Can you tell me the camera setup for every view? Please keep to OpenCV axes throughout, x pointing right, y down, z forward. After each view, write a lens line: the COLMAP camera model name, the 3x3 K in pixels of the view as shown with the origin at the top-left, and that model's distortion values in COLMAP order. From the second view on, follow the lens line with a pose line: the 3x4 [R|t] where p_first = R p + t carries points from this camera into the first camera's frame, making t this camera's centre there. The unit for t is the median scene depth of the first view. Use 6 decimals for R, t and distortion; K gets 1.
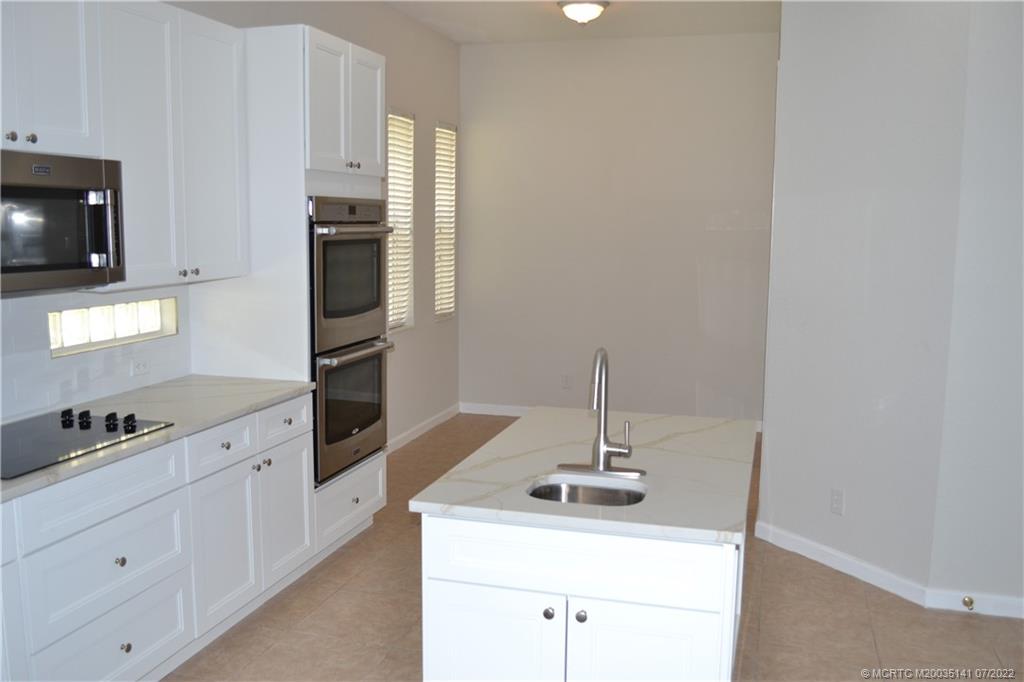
lens RADIAL K [[910.1, 0, 512.0], [0, 910.1, 341.0], [0, 0, 1]] dist [-0.061026, 0.004288]
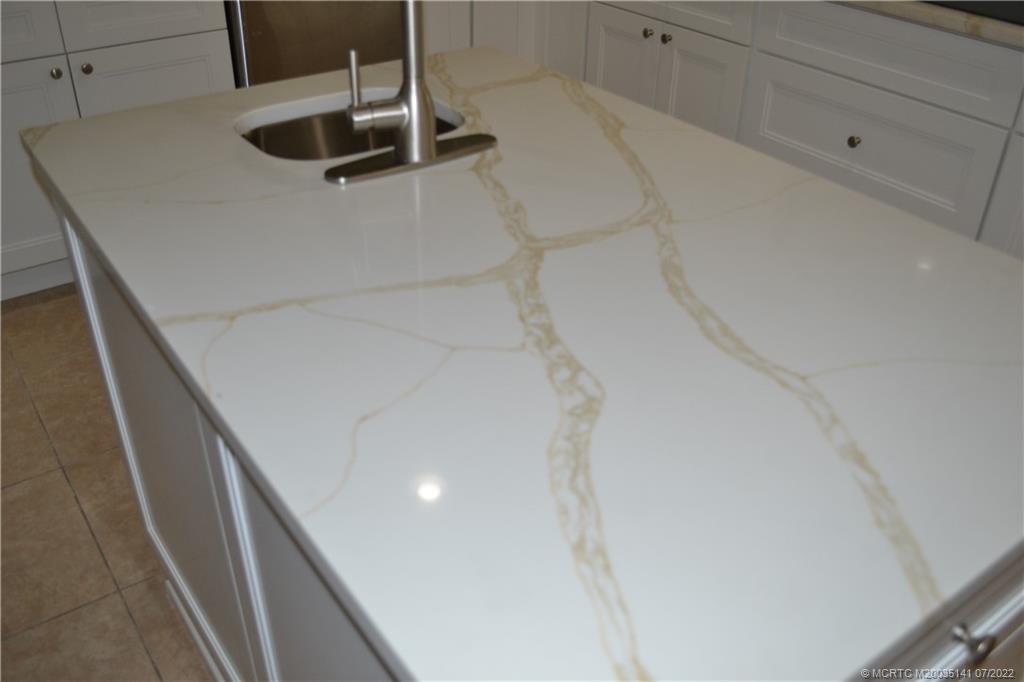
lens RADIAL K [[910.1, 0, 512.0], [0, 910.1, 341.0], [0, 0, 1]] dist [-0.061026, 0.004288]
pose [[-0.622351, 0.399133, -0.673329, 0.400279], [-0.128668, 0.796355, 0.590986, -0.054401], [0.772091, 0.454436, -0.444257, 1.280706]]
